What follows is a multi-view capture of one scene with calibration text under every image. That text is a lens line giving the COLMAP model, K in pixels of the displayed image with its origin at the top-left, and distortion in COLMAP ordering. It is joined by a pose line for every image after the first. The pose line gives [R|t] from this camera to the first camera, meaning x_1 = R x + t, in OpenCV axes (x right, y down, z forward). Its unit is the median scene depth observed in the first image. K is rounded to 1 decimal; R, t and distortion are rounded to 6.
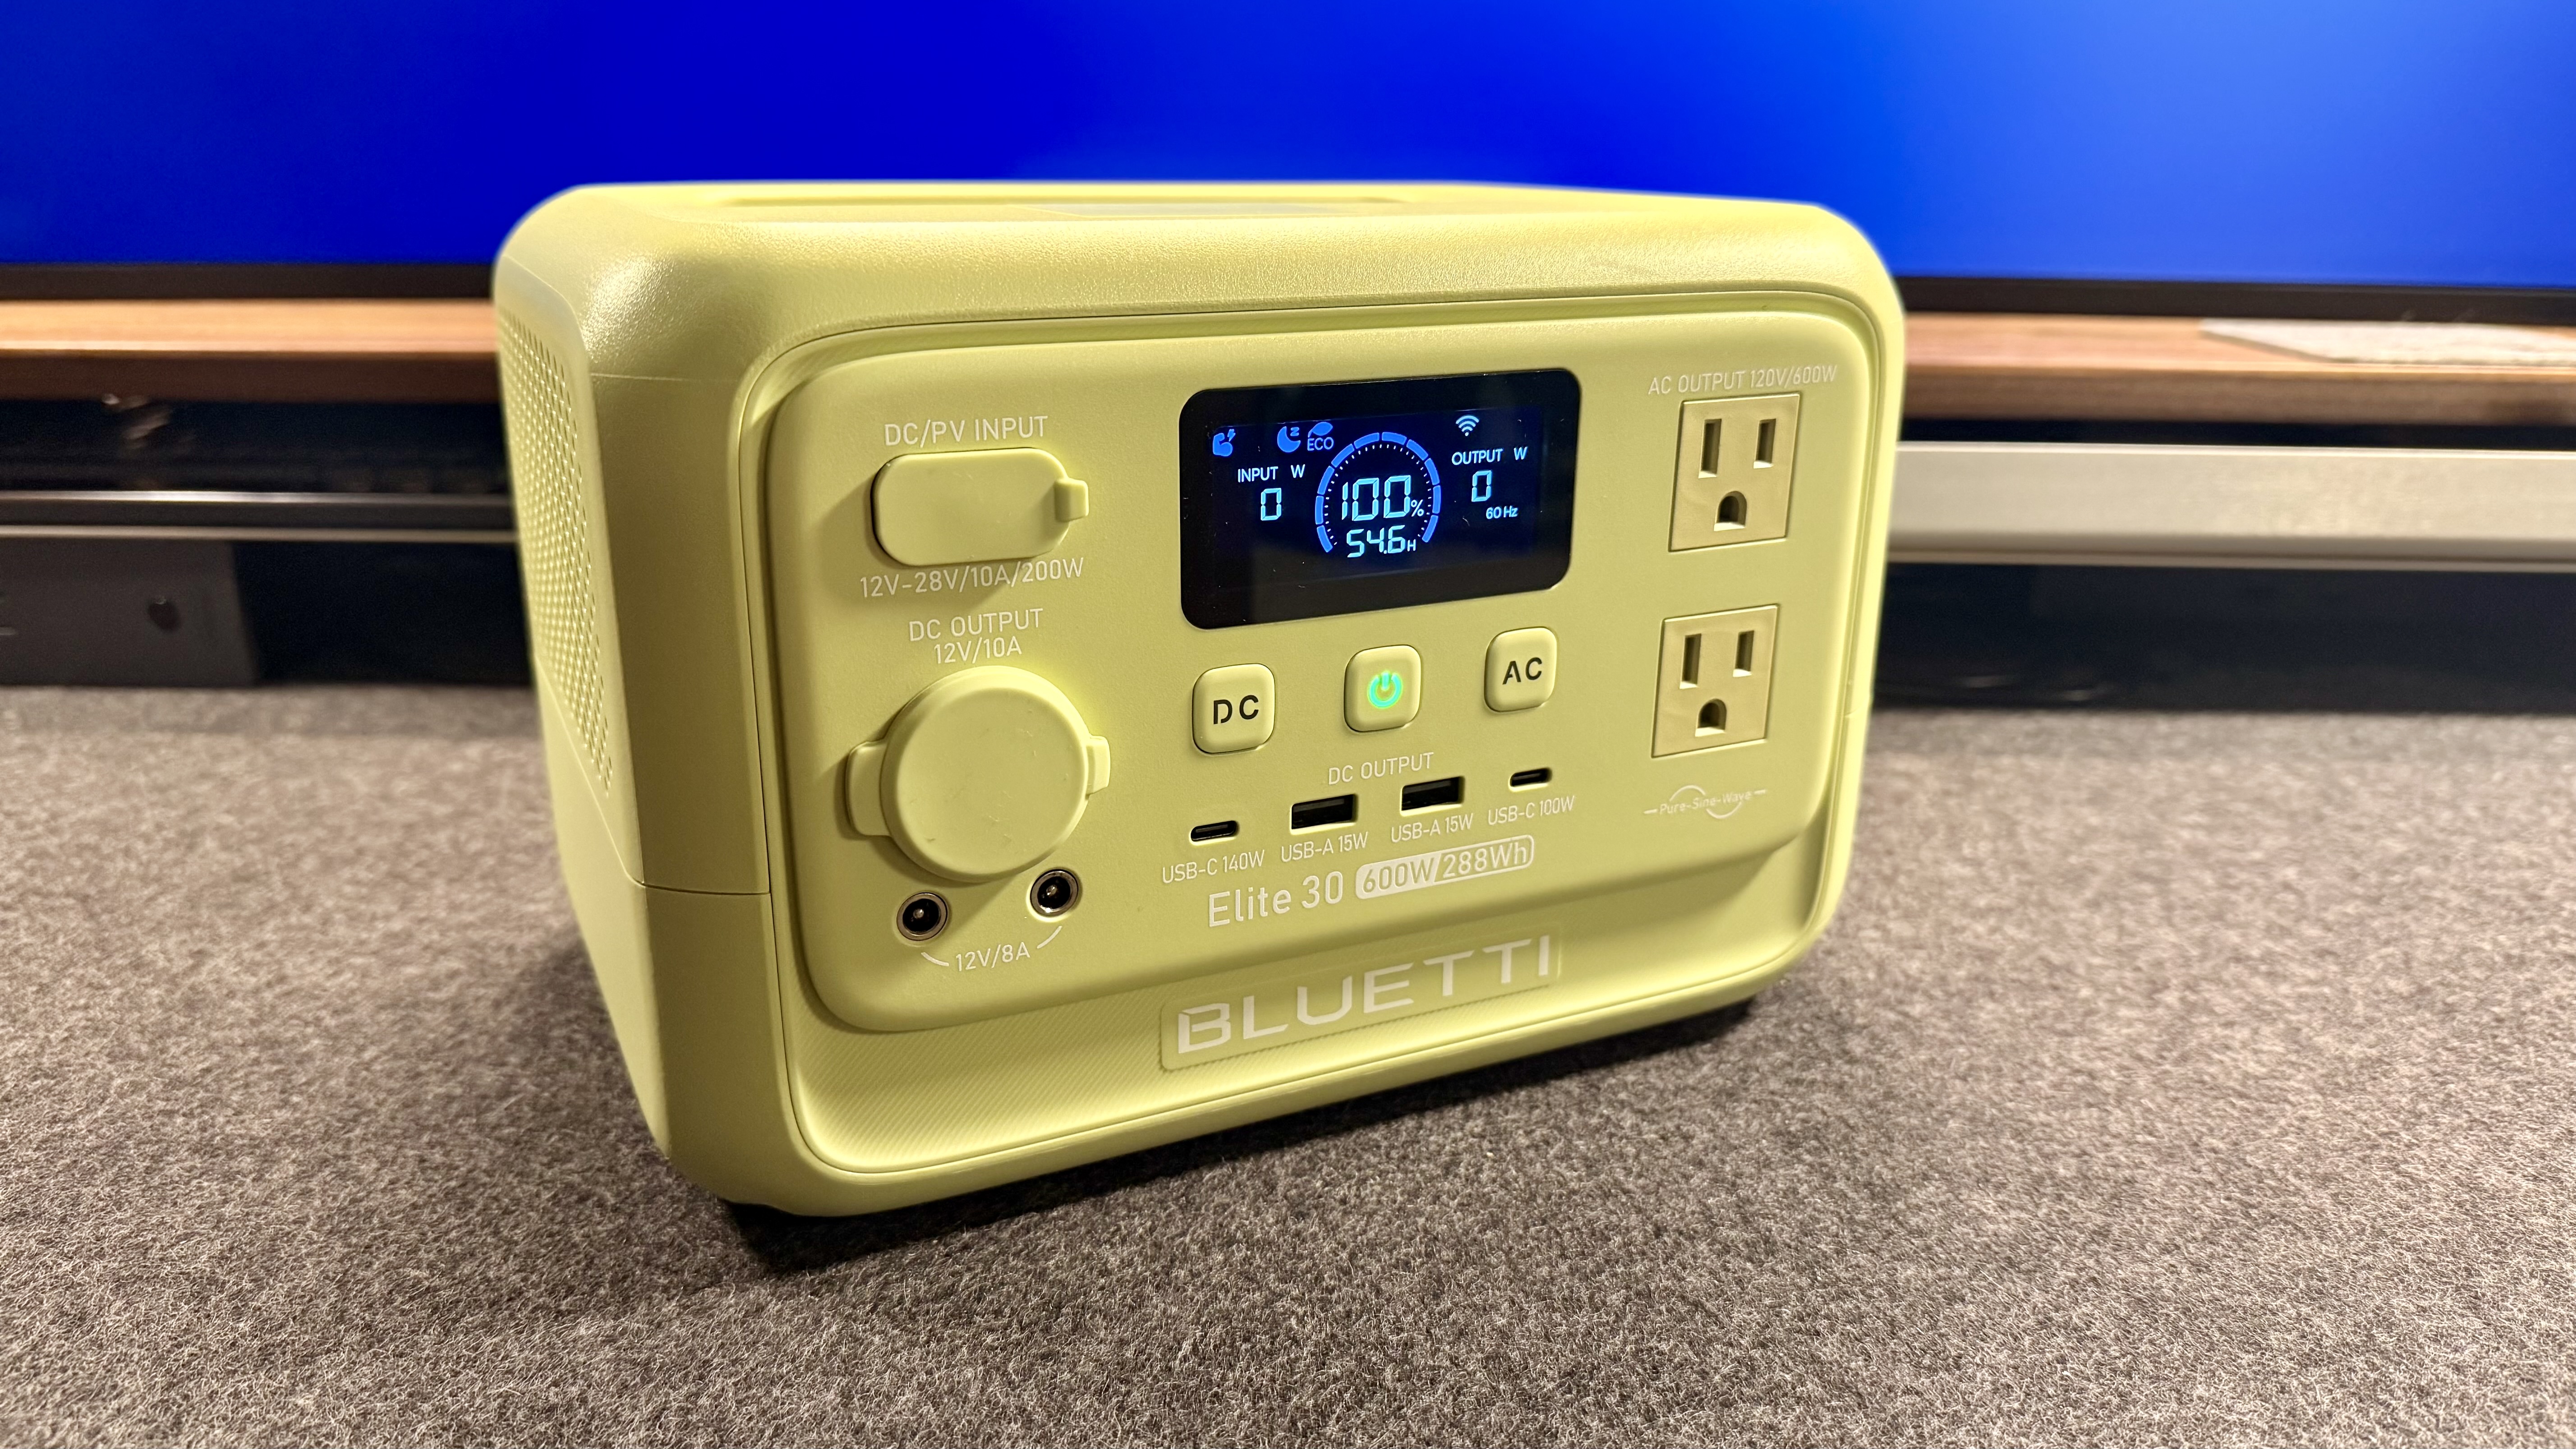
lens RADIAL K [[1874.7, 0, 1282.9], [0, 1874.7, 719.1], [0, 0, 1]] dist [0.039223, -0.084017]
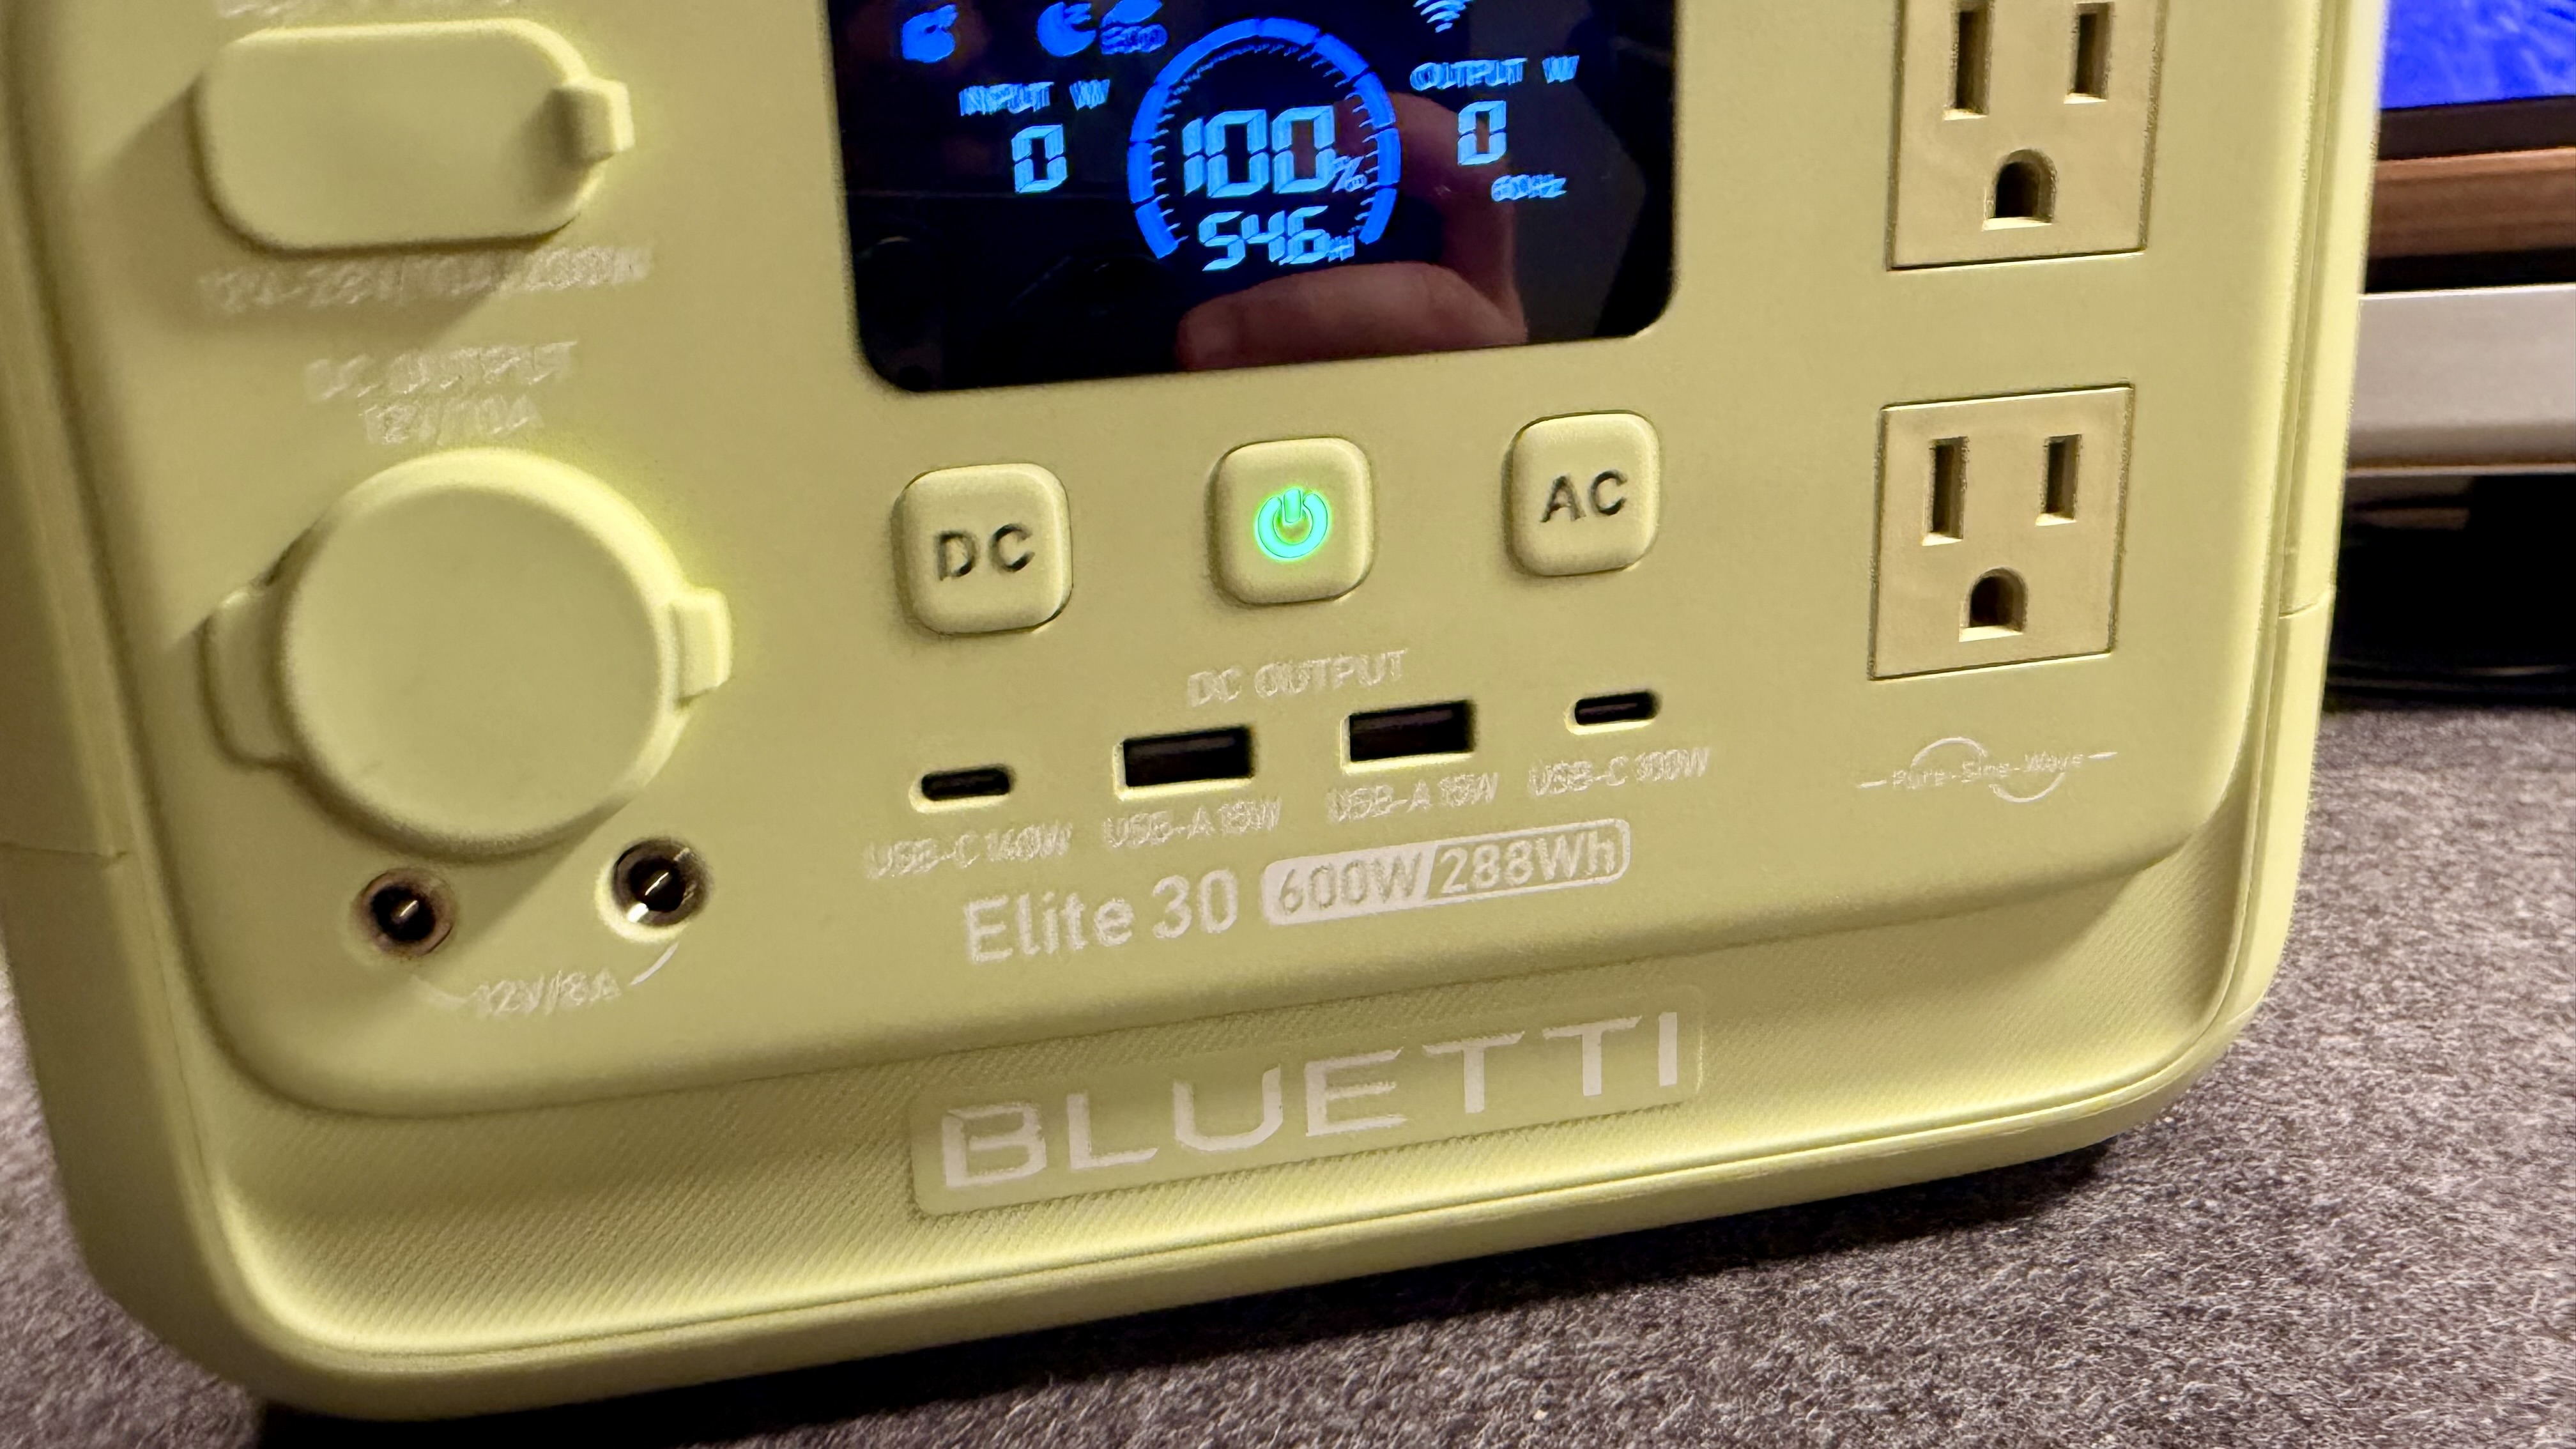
lens RADIAL K [[1812.8, 0, 1102.9], [0, 1812.8, 721.8], [0, 0, 1]] dist [-0.026548, 0.033445]
pose [[0.958508, -0.002188, -0.285057, 0.141315], [-0.011526, 0.998855, -0.046424, 0.061052], [0.284832, 0.047783, 0.957386, 0.474915]]
